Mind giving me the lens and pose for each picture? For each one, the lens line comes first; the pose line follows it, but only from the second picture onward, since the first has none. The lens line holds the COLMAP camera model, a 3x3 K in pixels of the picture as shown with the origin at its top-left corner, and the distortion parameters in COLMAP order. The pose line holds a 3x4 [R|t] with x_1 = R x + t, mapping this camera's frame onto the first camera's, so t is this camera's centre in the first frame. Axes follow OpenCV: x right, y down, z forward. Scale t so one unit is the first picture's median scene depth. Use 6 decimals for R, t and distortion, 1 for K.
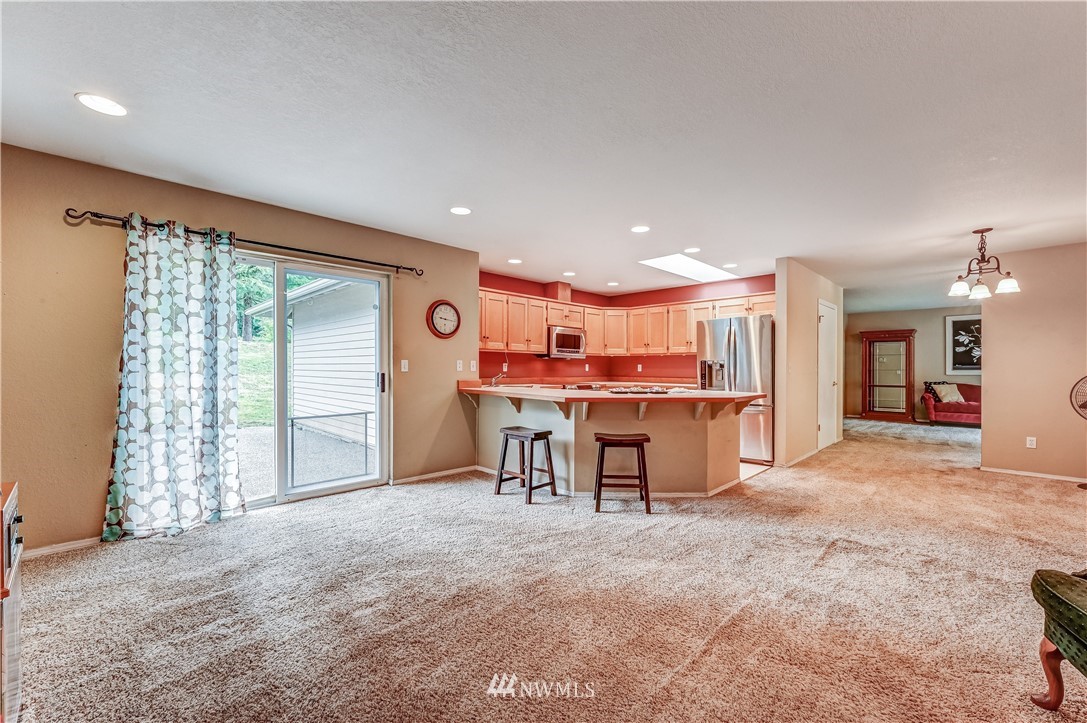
lens RADIAL K [[435.8, 0, 541.2], [0, 435.8, 371.0], [0, 0, 1]] dist [0.000596, 0.000145]
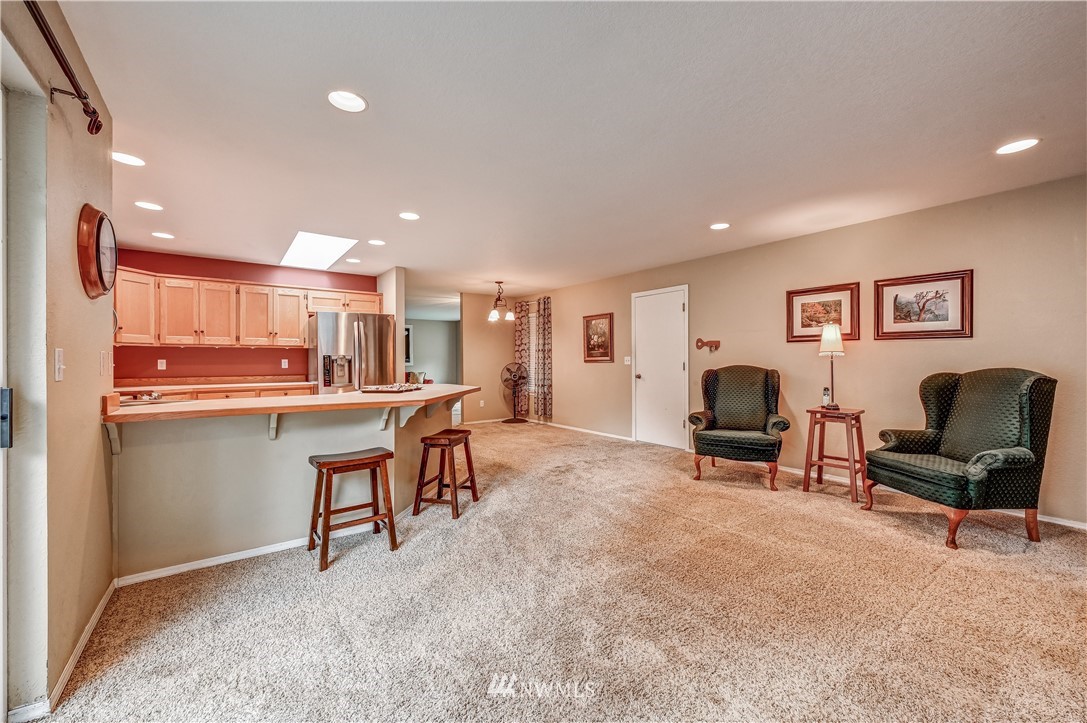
lens RADIAL K [[435.8, 0, 535.5], [0, 435.8, 361.1], [0, 0, 1]] dist [0.000596, 0.000145]
pose [[0.138244, -0.006868, 0.990374, -0.471961], [0.012535, 0.999908, 0.005185, -0.011150], [-0.990319, 0.011697, 0.138317, 0.424894]]
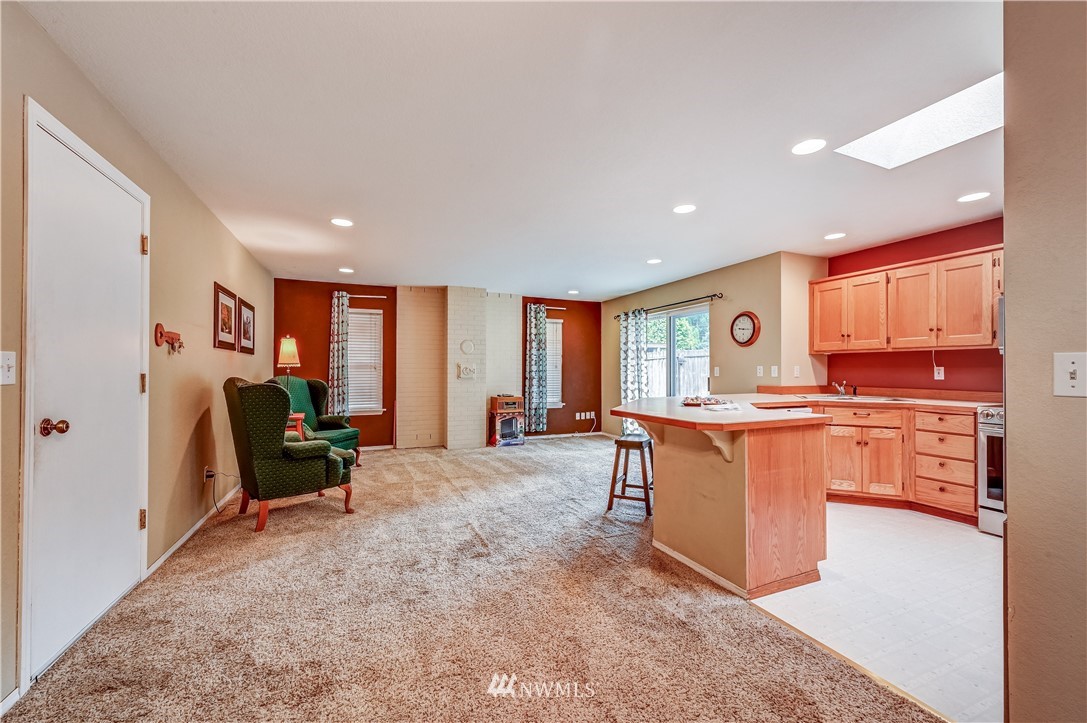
lens RADIAL K [[435.8, 0, 539.4], [0, 435.8, 366.9], [0, 0, 1]] dist [0.000596, 0.000145]
pose [[-0.376924, -0.013266, -0.926149, 0.786194], [-0.010756, 0.999893, -0.009945, -0.005888], [0.926182, 0.006213, -0.377026, 0.746686]]
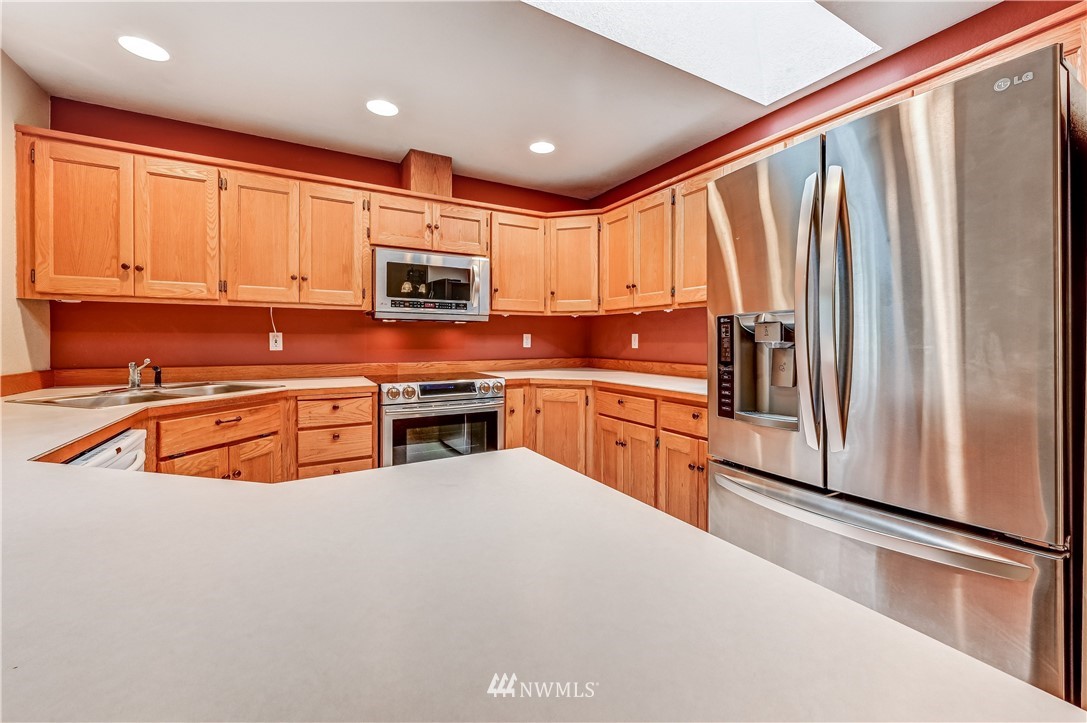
lens RADIAL K [[435.8, 0, 537.8], [0, 435.8, 341.1], [0, 0, 1]] dist [0.000596, 0.000145]
pose [[0.964299, -0.004302, -0.264779, 0.321112], [0.003086, 0.999983, -0.005008, -0.006668], [0.264796, 0.004012, 0.964296, 0.682154]]
